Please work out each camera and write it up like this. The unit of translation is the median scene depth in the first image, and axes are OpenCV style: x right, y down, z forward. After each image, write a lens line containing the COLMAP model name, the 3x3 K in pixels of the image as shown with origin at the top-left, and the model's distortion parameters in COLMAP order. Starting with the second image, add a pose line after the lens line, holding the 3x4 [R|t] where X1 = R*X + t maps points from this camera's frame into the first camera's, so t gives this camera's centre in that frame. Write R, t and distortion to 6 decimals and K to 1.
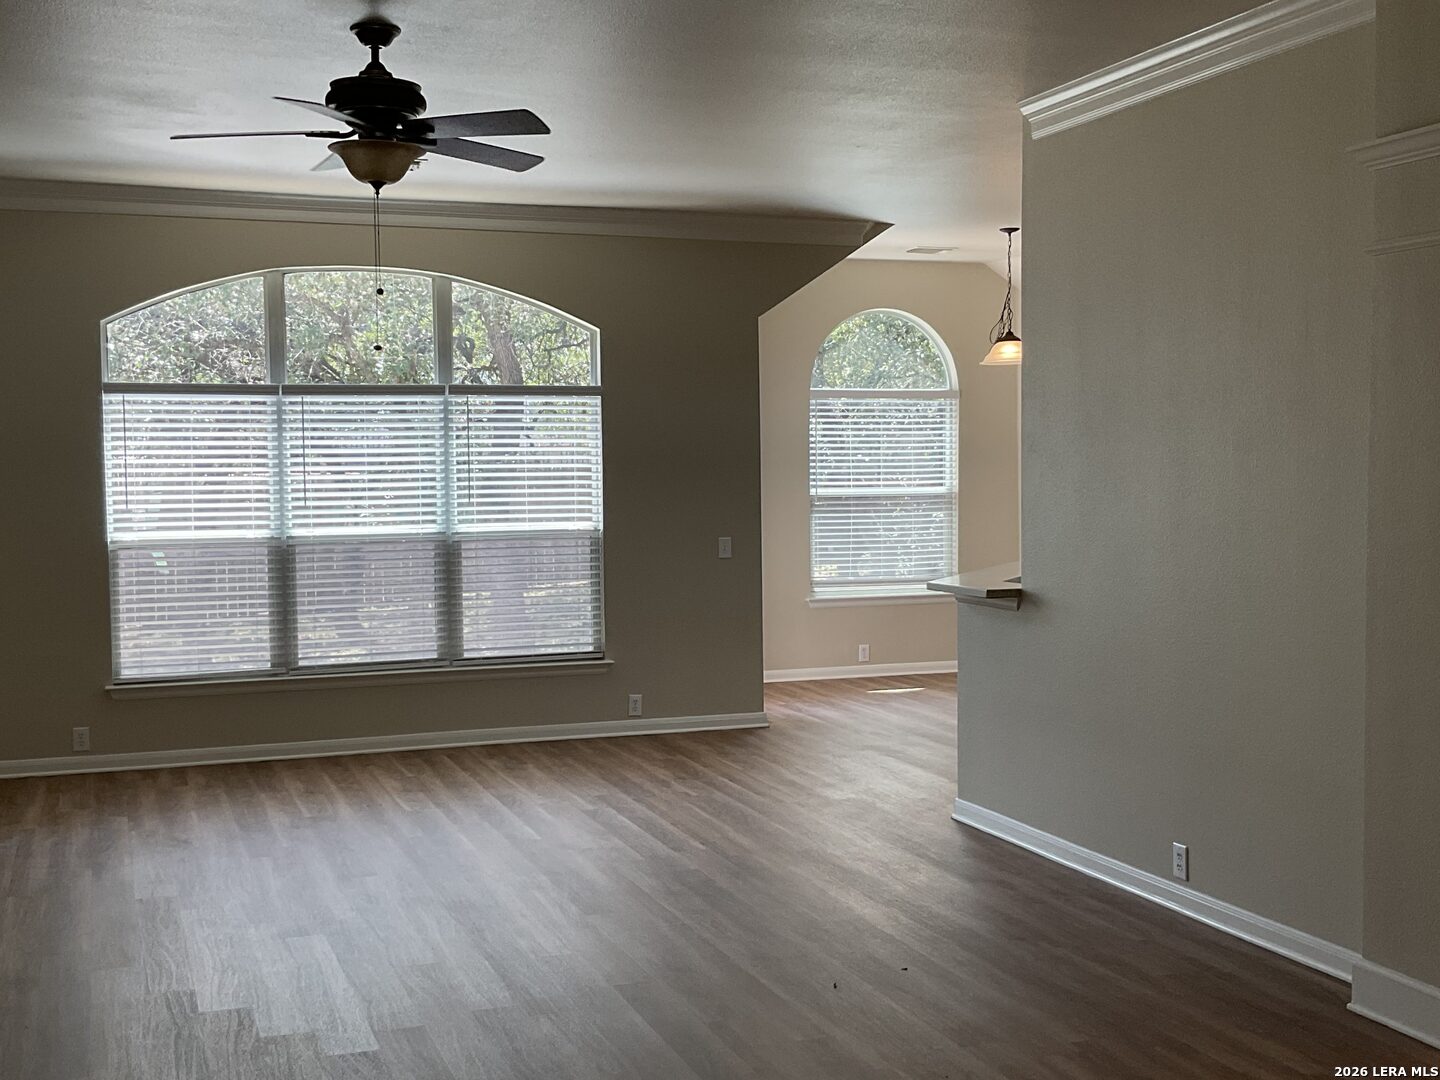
lens RADIAL K [[1672.2, 0, 713.3], [0, 1672.2, 549.6], [0, 0, 1]] dist [0.055037, 0.000000]
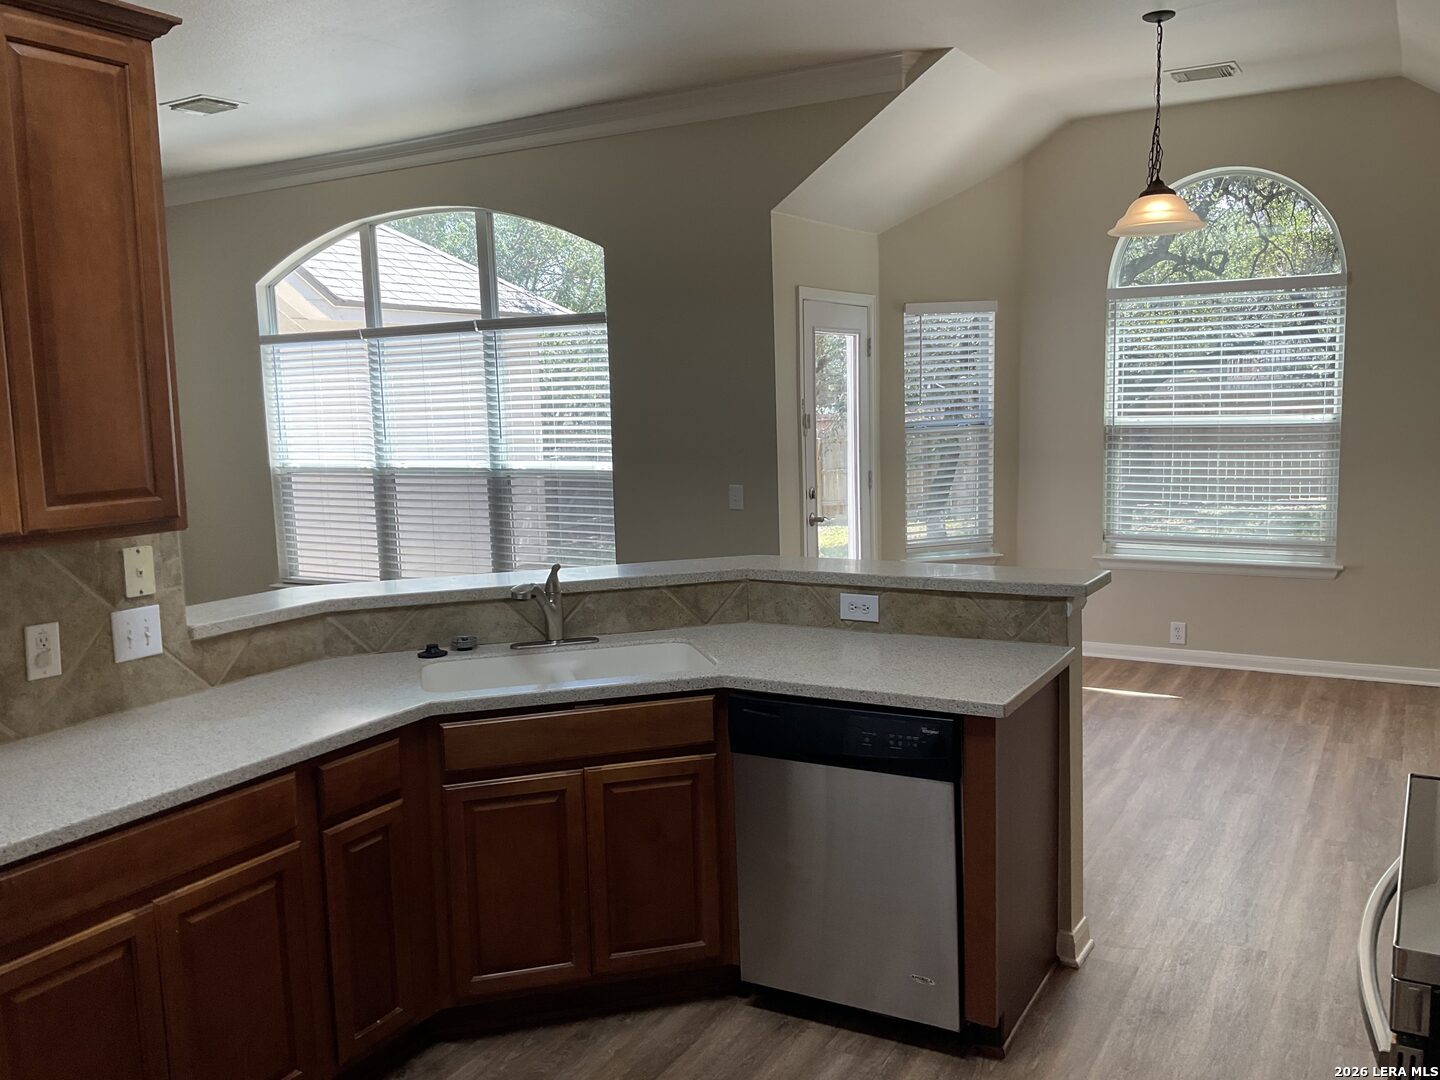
lens RADIAL K [[1196.6, 0, 717.6], [0, 1196.6, 541.9], [0, 0, 1]] dist [0.066253, -0.118292]
pose [[0.627575, 0.092795, -0.773006, 0.508892], [-0.014412, 0.994086, 0.107633, -0.047652], [0.778423, -0.056407, 0.625201, 0.672631]]
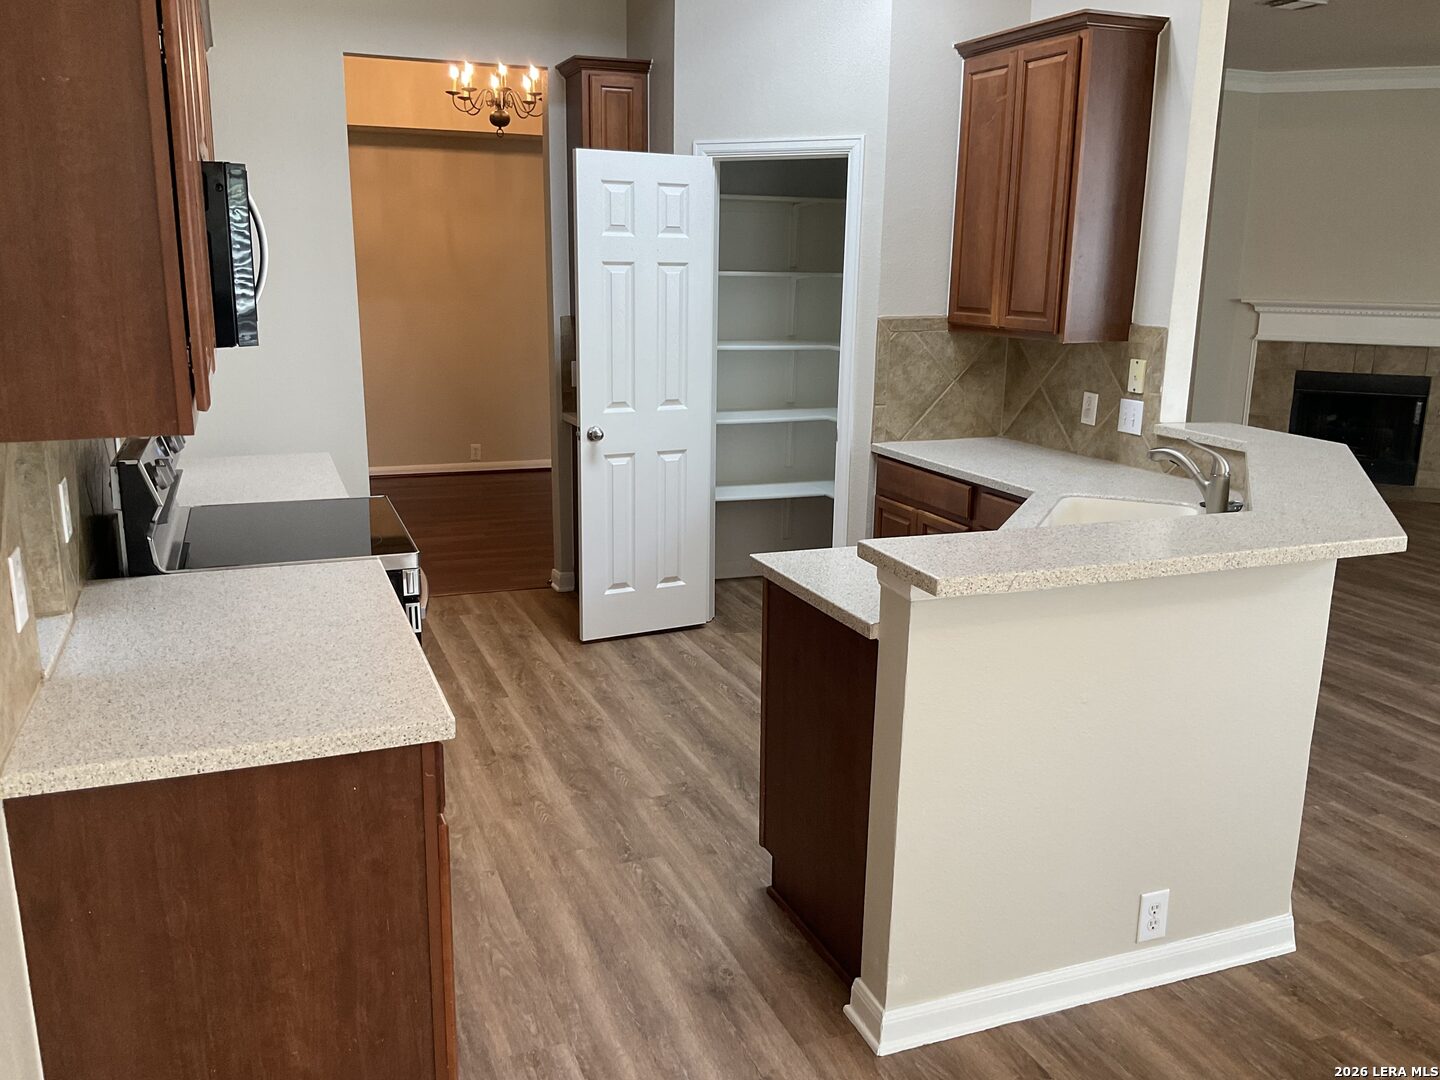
lens RADIAL K [[1196.6, 0, 711.4], [0, 1196.6, 551.0], [0, 0, 1]] dist [0.066253, -0.118292]
pose [[-0.999950, 0.004022, -0.009179, 0.277792], [0.001283, 0.959777, 0.280761, -0.080460], [0.009939, 0.280735, -0.959734, 1.440057]]
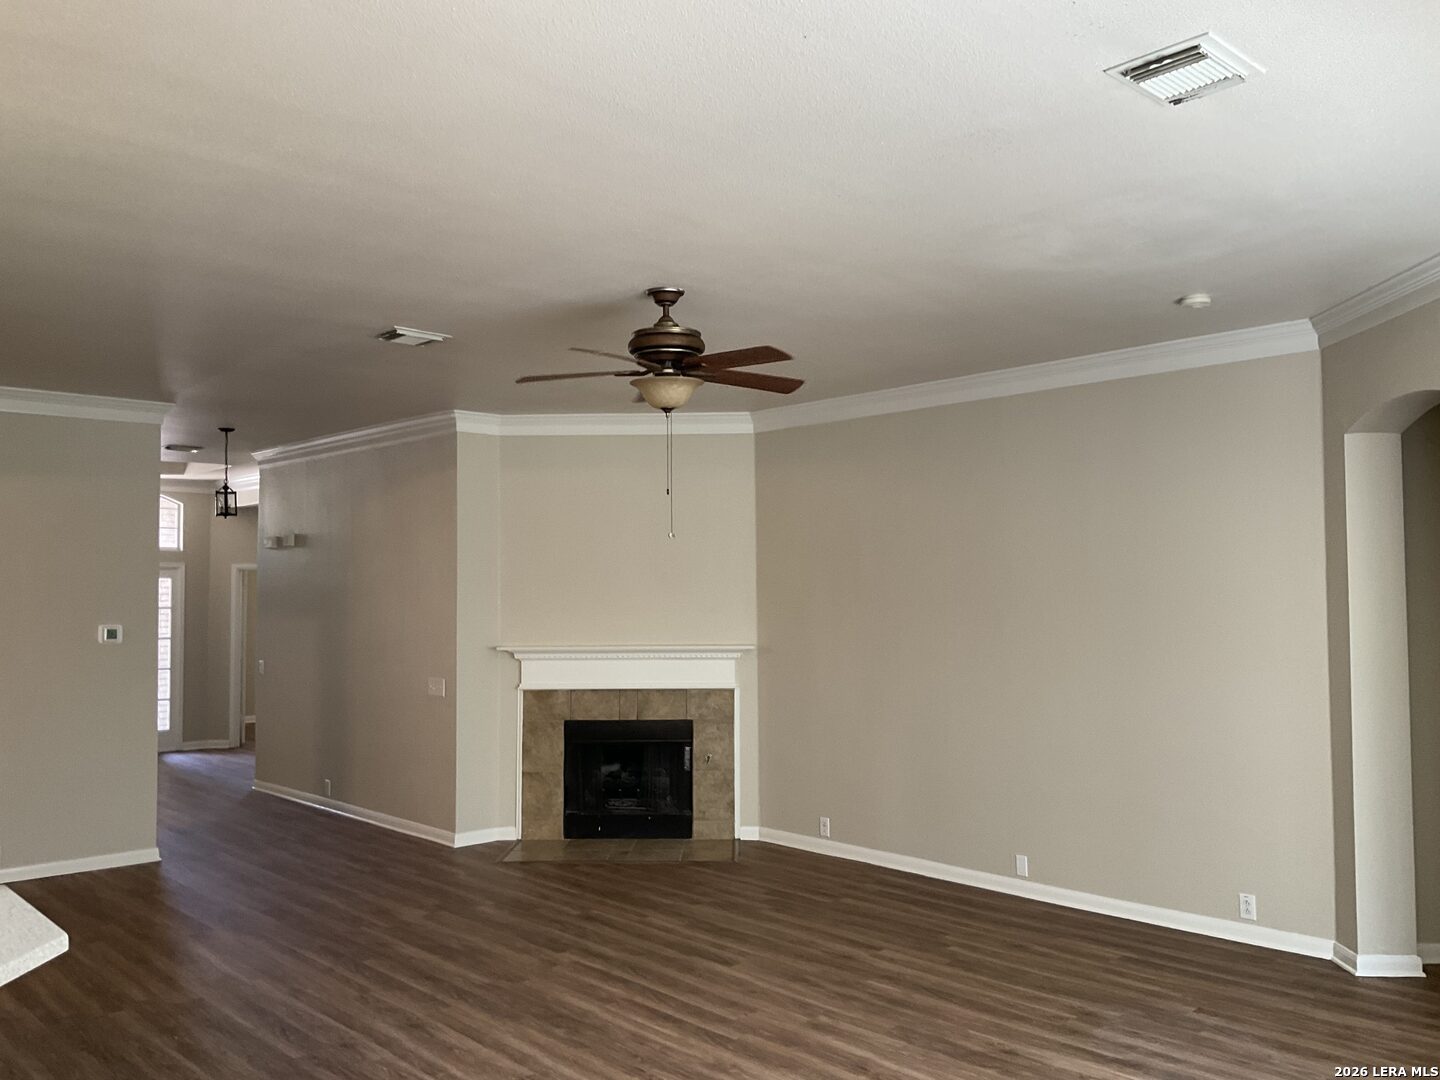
lens RADIAL K [[1196.6, 0, 708.2], [0, 1196.6, 536.4], [0, 0, 1]] dist [0.066253, -0.118292]
pose [[-0.926109, 0.004083, -0.377234, -0.081876], [0.002460, 0.999986, 0.004785, -0.090008], [0.377248, 0.003503, -0.926106, 1.285322]]
